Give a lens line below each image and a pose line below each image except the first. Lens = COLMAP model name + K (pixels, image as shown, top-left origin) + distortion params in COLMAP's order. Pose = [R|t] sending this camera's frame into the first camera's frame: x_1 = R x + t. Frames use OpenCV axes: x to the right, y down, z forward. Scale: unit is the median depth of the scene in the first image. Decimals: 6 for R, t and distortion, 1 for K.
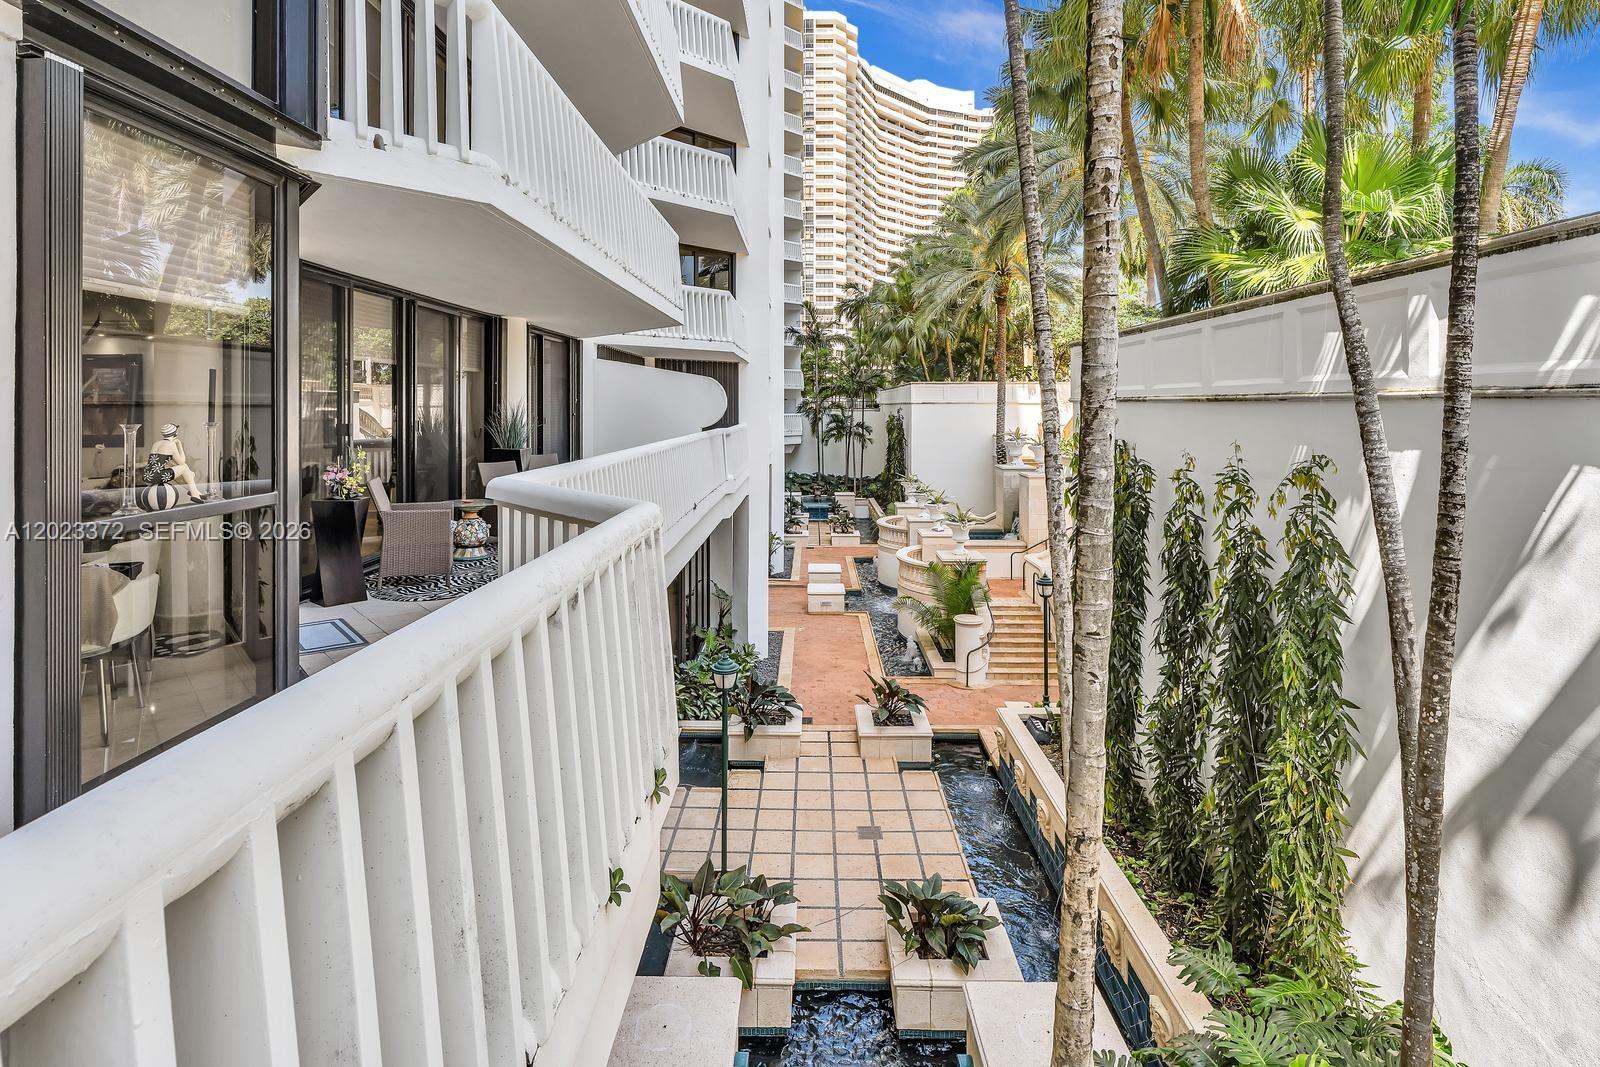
lens RADIAL K [[759.8, 0, 797.7], [0, 759.8, 407.1], [0, 0, 1]] dist [-0.001849, 0.000140]
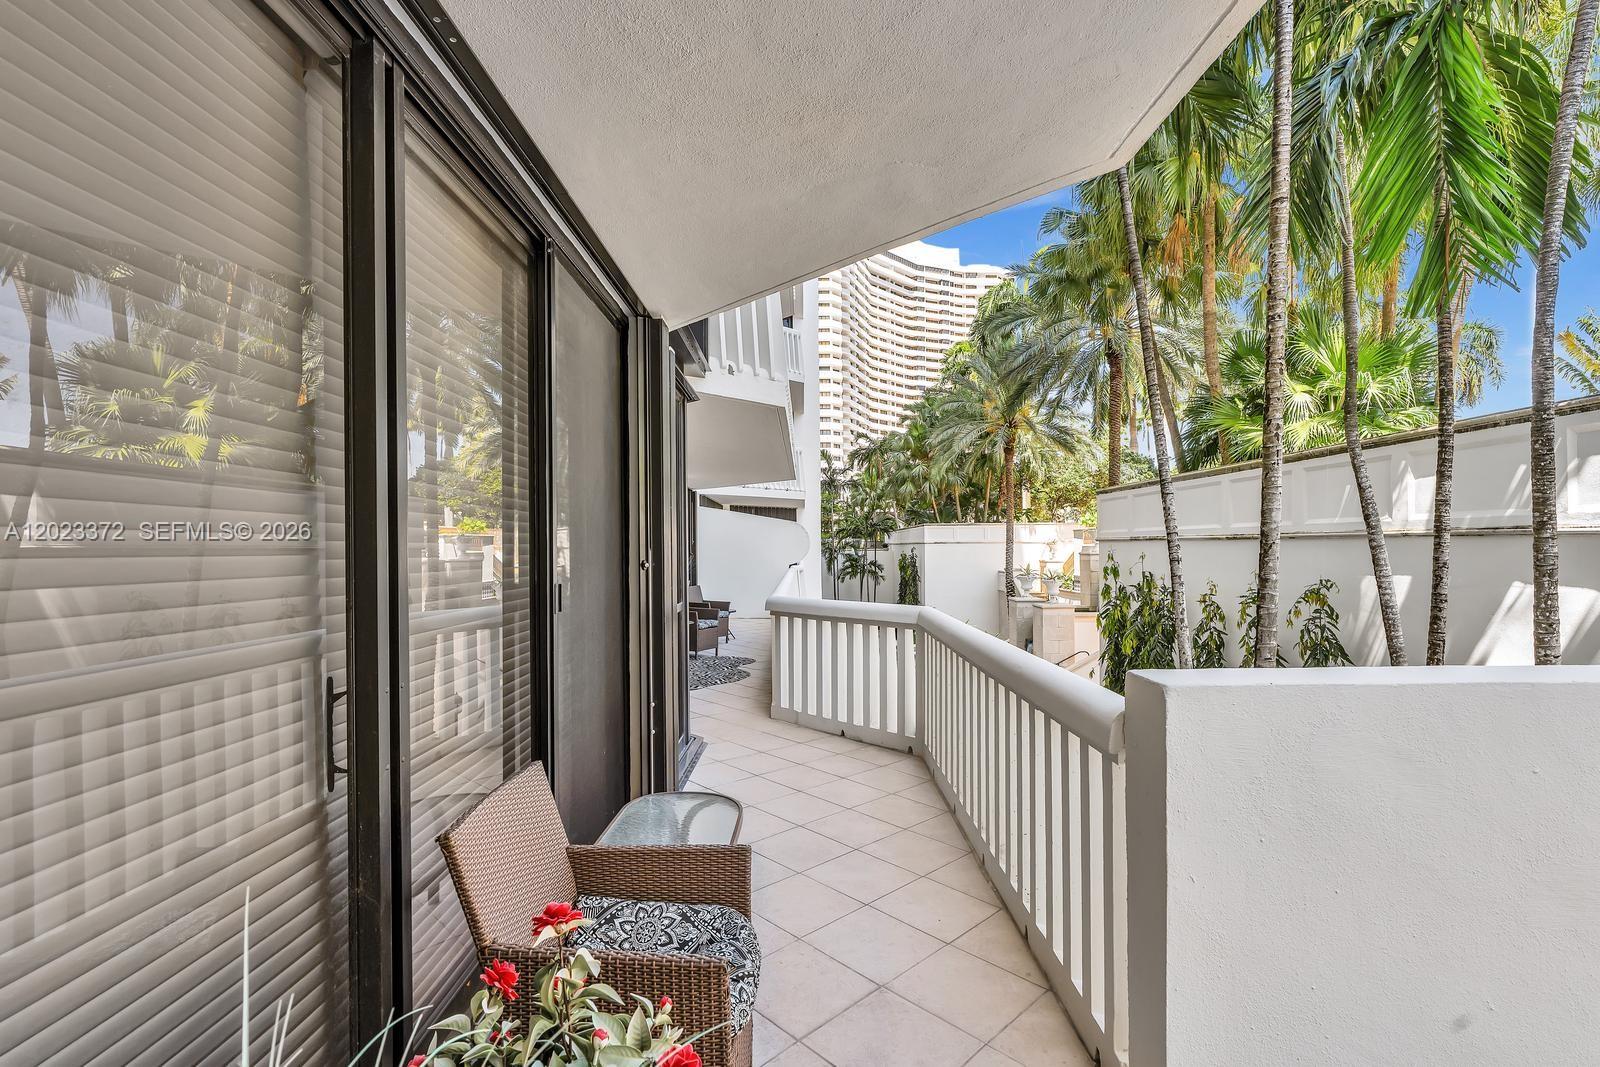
lens RADIAL K [[726.9, 0, 801.9], [0, 726.9, 542.2], [0, 0, 1]] dist [-0.000011, 0.000063]
pose [[0.999801, -0.006505, 0.018854, -0.114903], [0.006641, 0.999952, -0.007166, 0.000584], [-0.018807, 0.007290, 0.999797, -0.115717]]
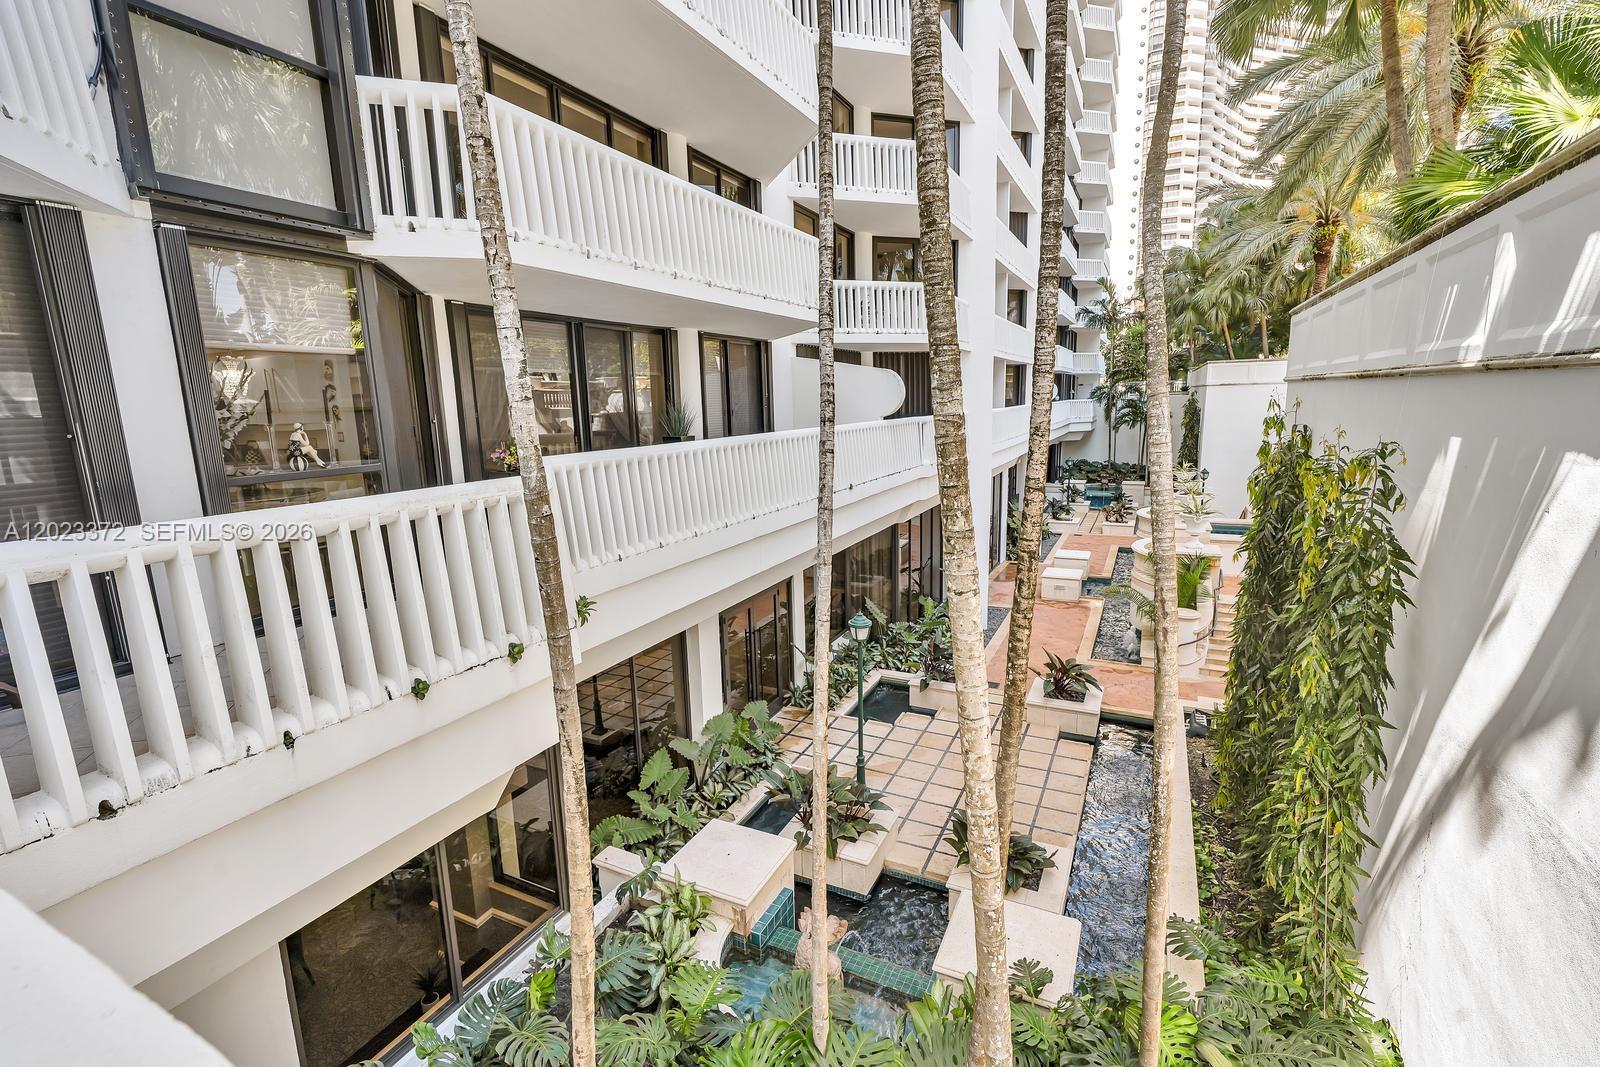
lens RADIAL K [[717.8, 0, 797.4], [0, 717.8, 534.3], [0, 0, 1]] dist [-0.002115, 0.000188]
pose [[0.902191, 0.056232, -0.427656, 0.204989], [0.025837, 0.982640, 0.183713, 0.000164], [0.430562, -0.176793, 0.885076, -0.003289]]
